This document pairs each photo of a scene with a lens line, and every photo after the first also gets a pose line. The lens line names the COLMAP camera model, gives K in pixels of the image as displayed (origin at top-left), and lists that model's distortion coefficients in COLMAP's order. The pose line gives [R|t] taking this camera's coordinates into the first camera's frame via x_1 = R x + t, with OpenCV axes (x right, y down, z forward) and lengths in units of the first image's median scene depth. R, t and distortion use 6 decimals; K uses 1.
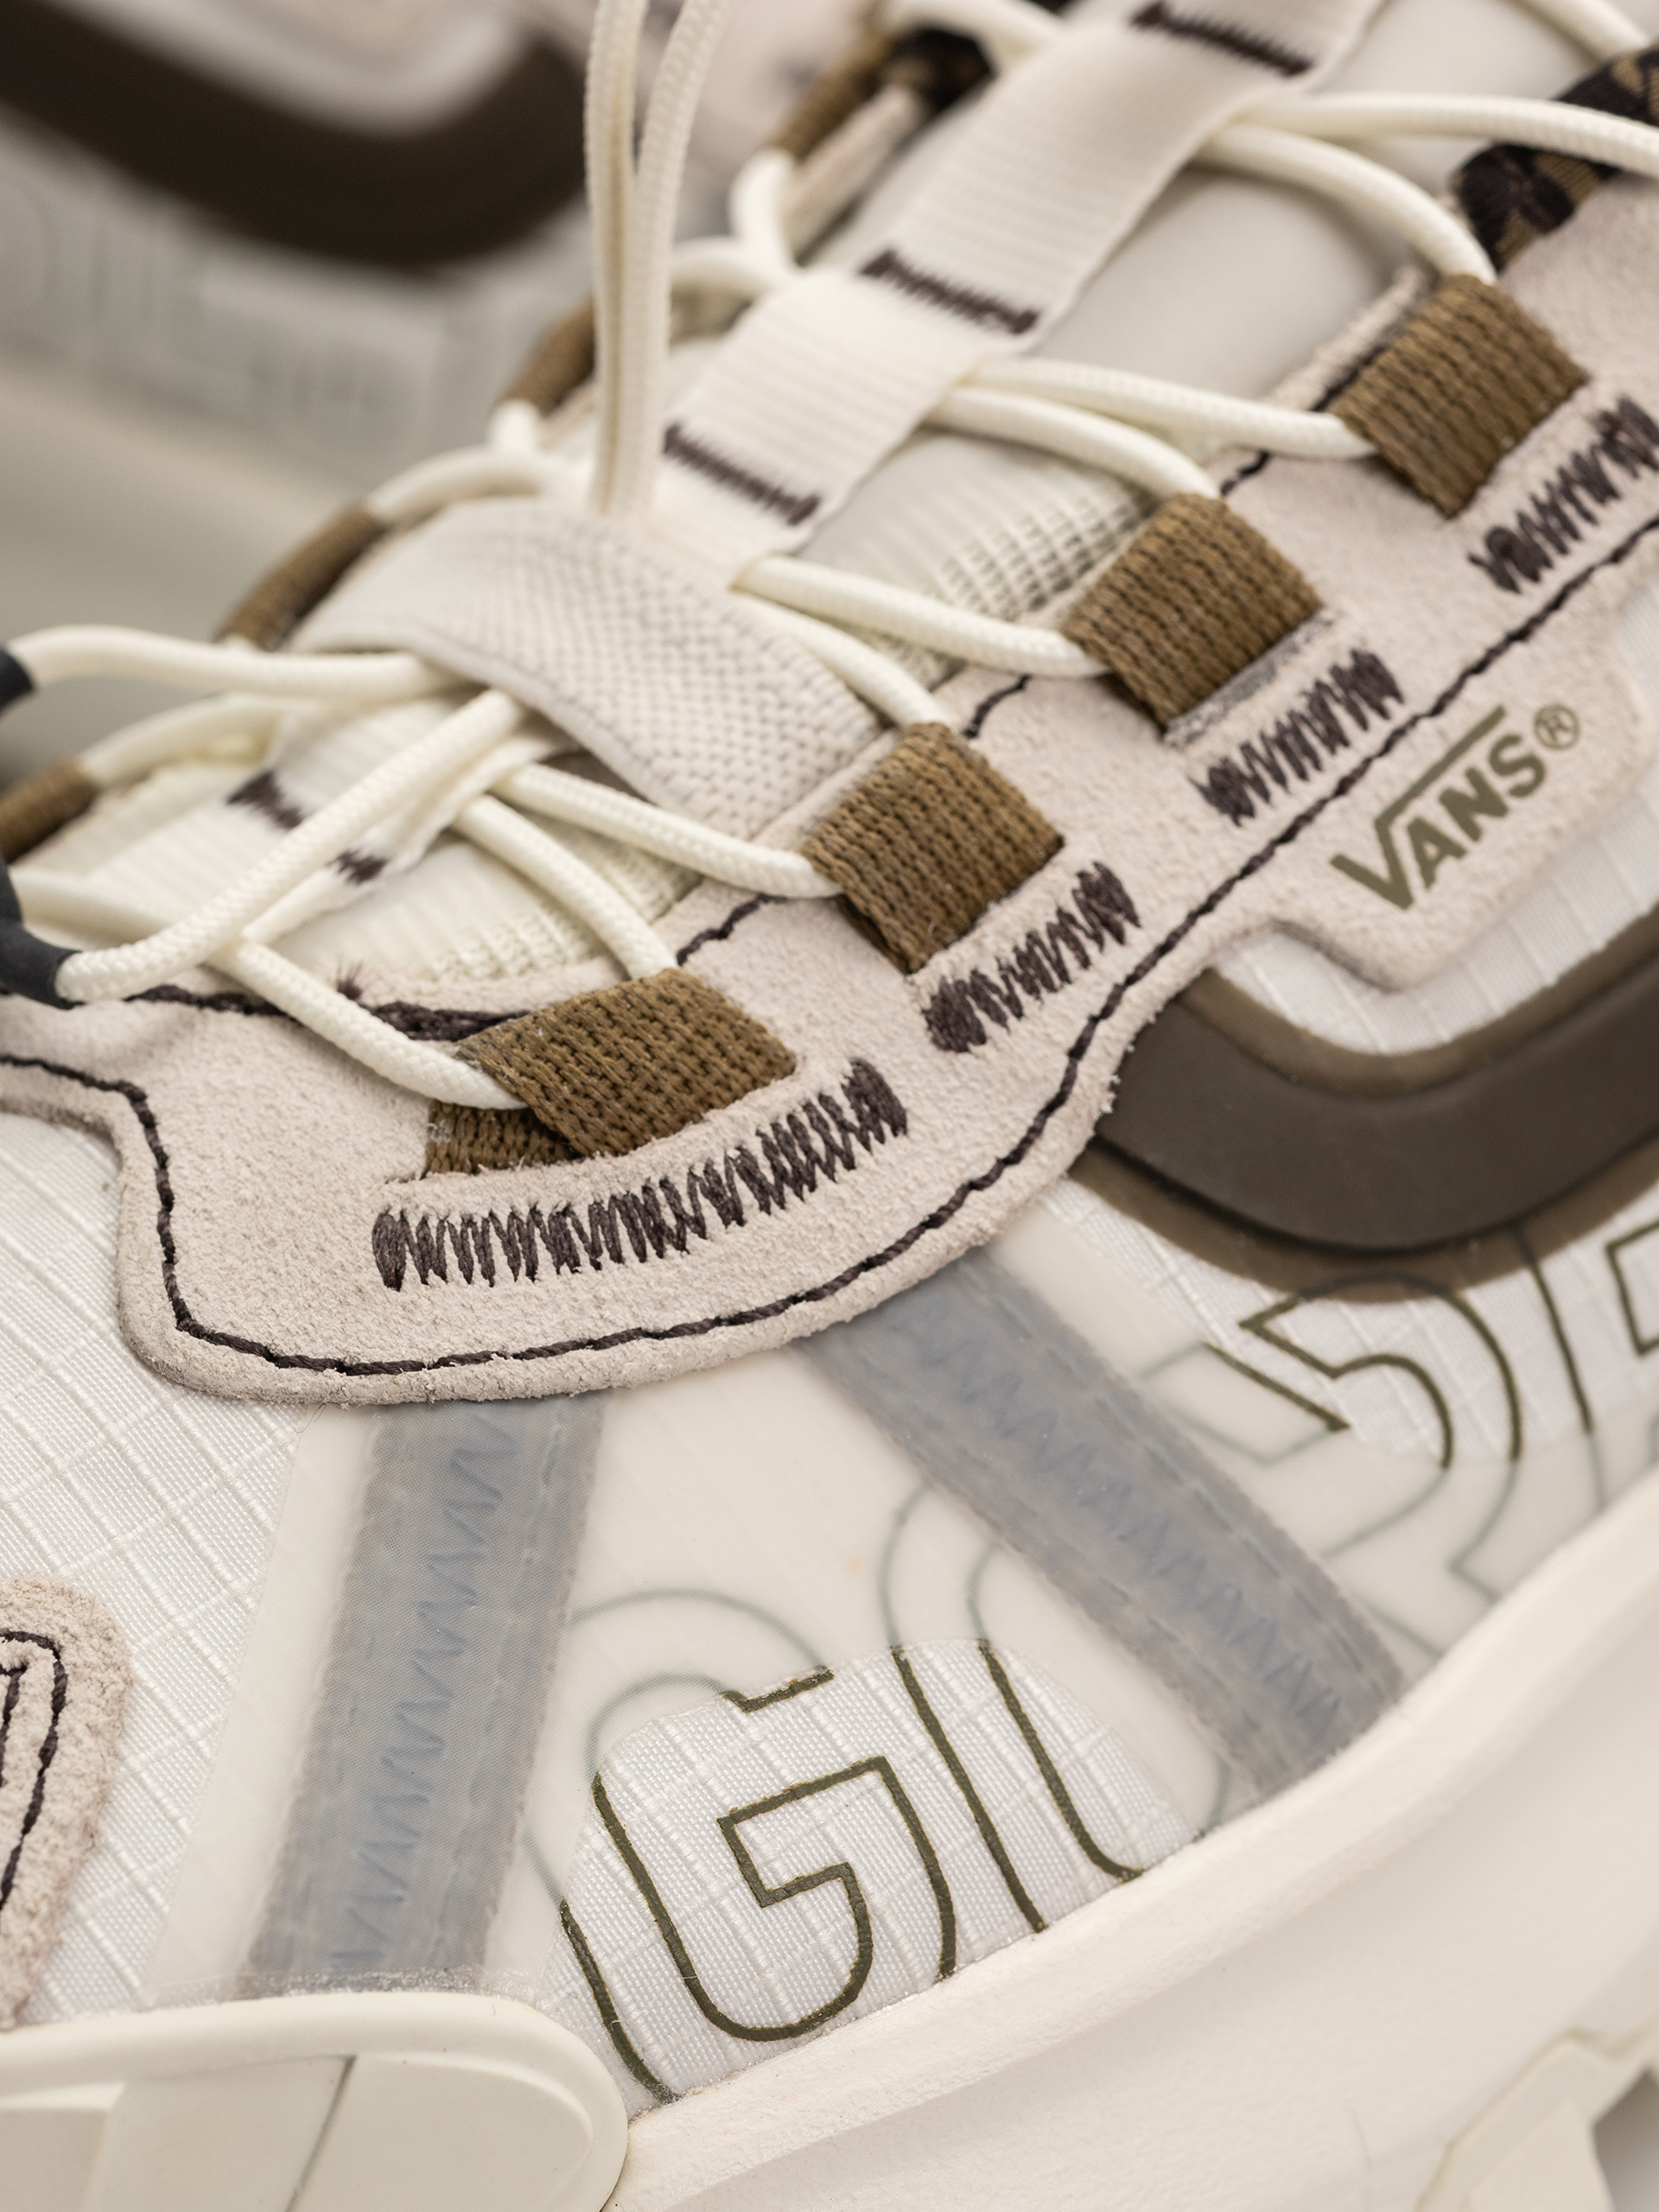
lens RADIAL K [[7108.4, 0, 830.0], [0, 7108.4, 1101.8], [0, 0, 1]] dist [0.120009, 0.000000]
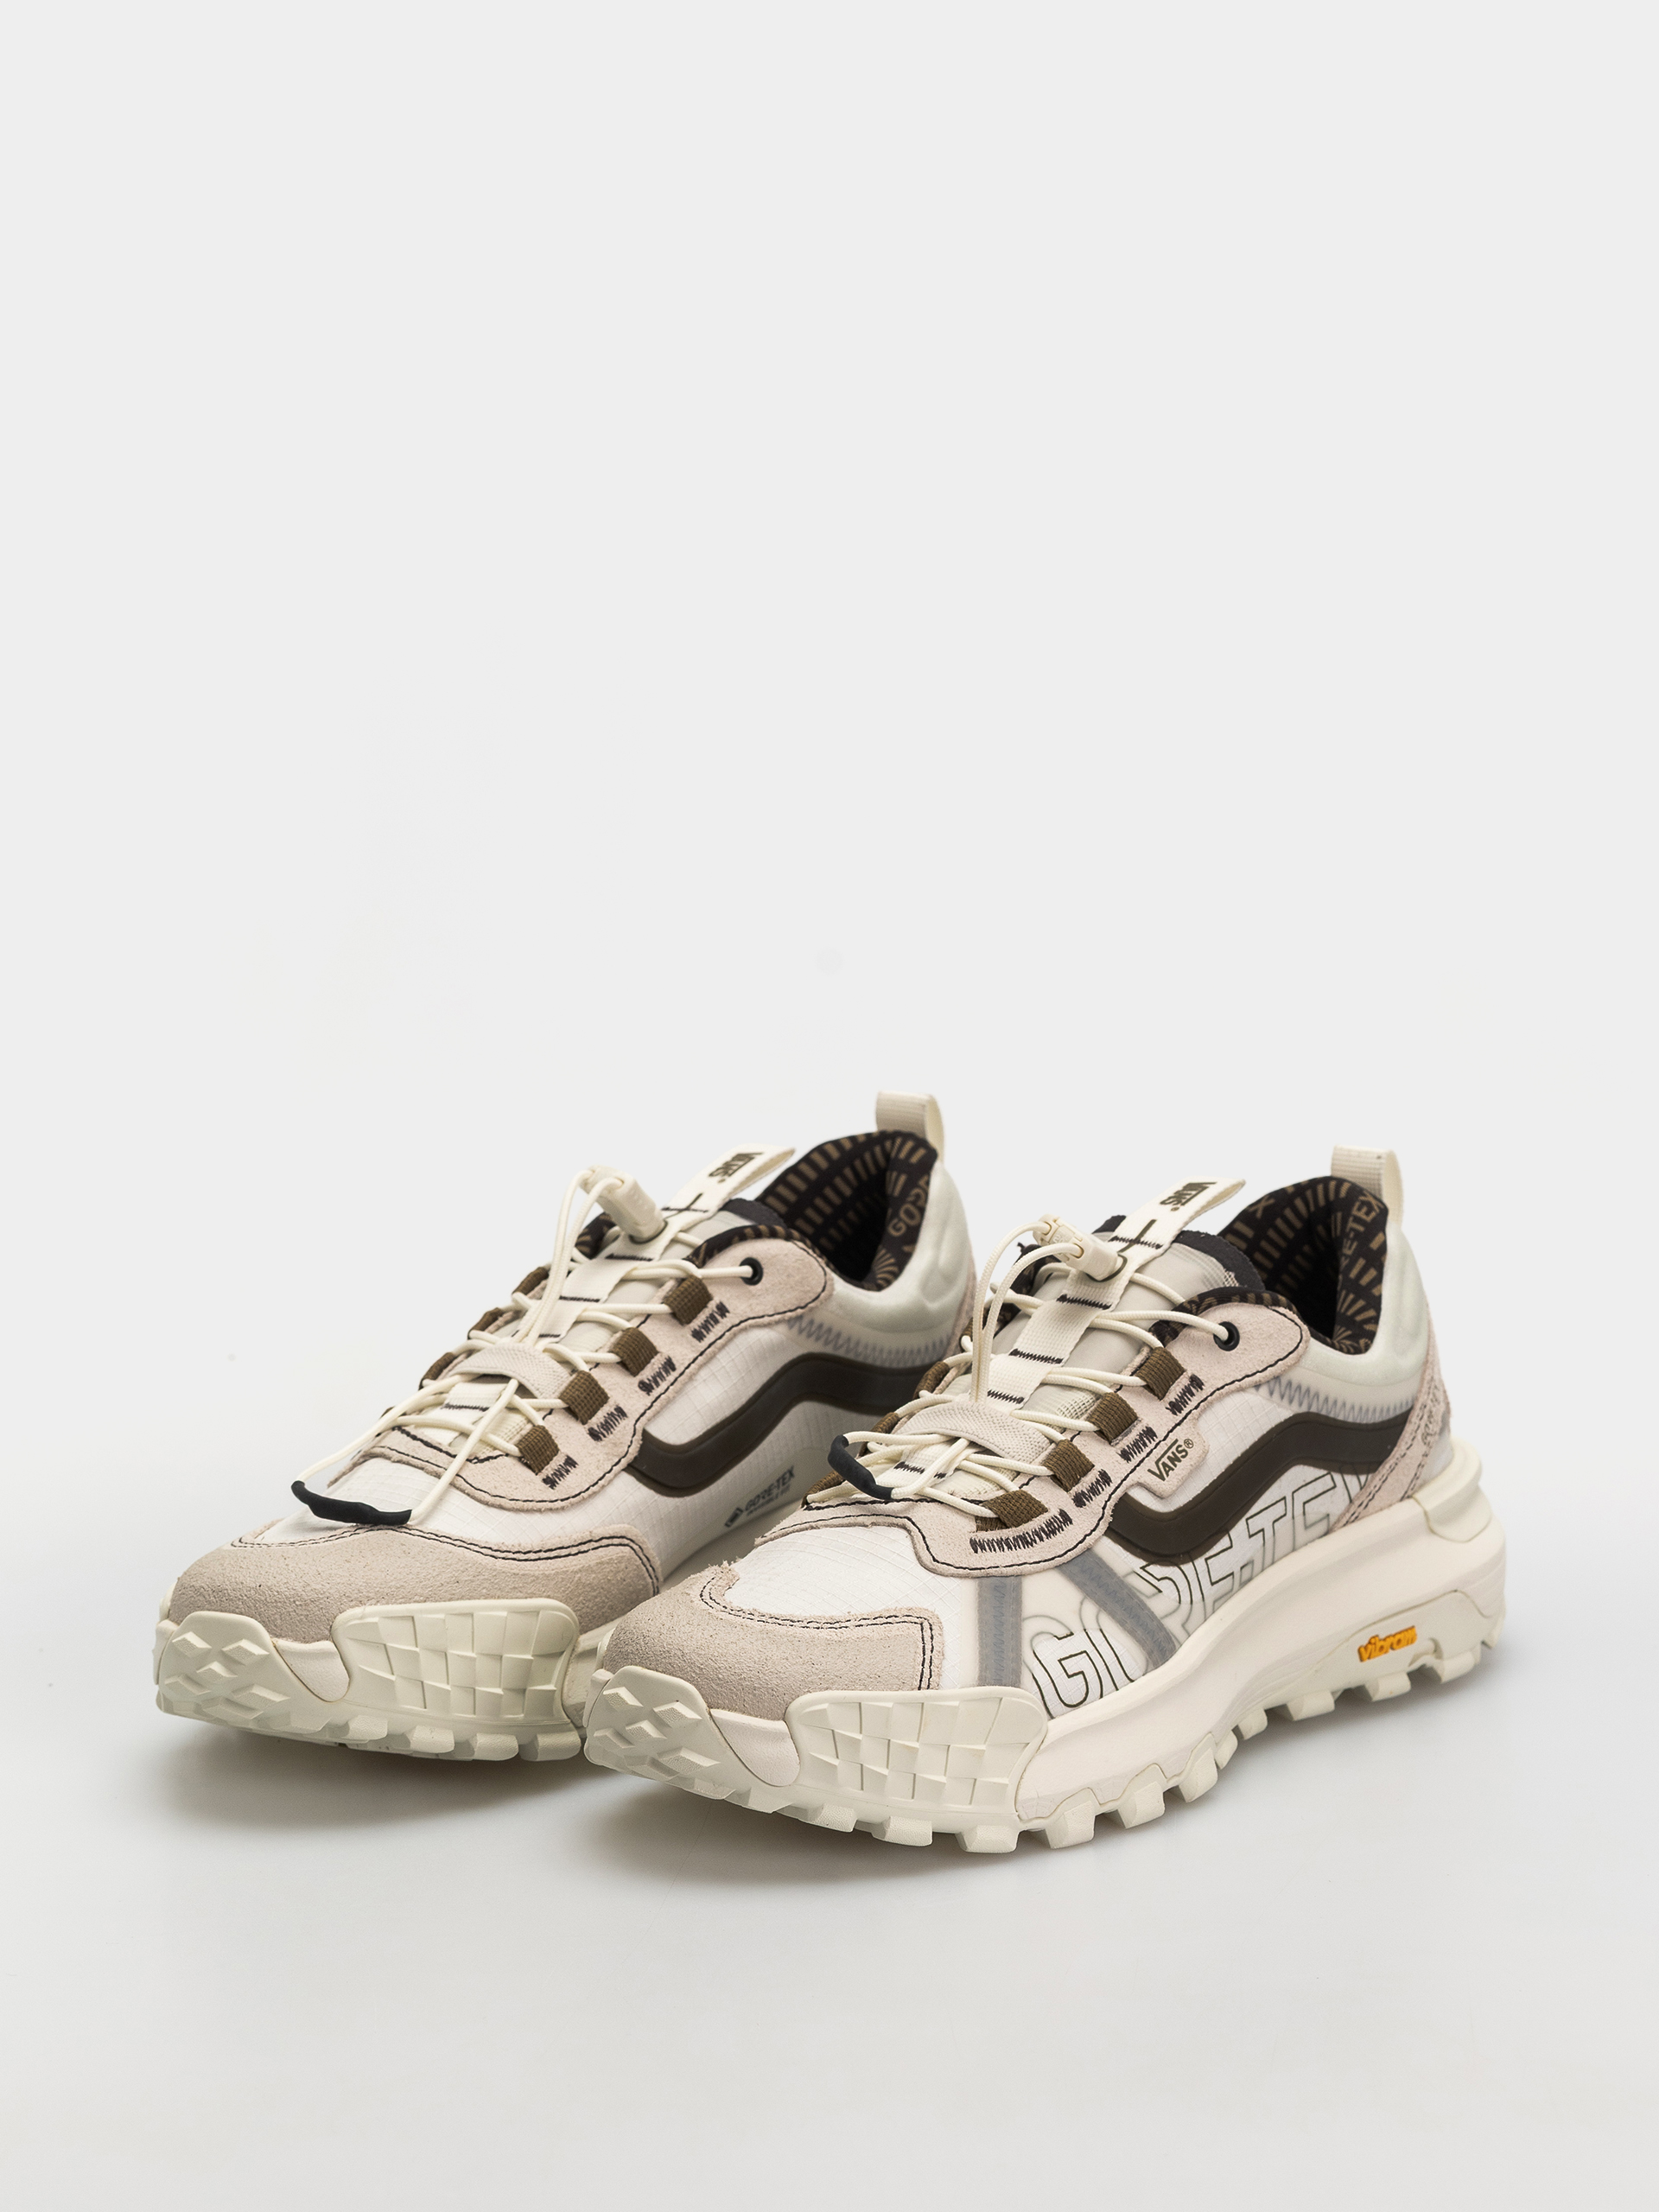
lens RADIAL K [[7108.4, 0, 829.6], [0, 7108.4, 1108.9], [0, 0, 1]] dist [0.120009, 0.000000]
pose [[0.961180, 0.002540, 0.275910, -1.396077], [0.067079, 0.967807, -0.242591, 0.841646], [-0.267644, 0.251682, 0.930066, -3.269602]]
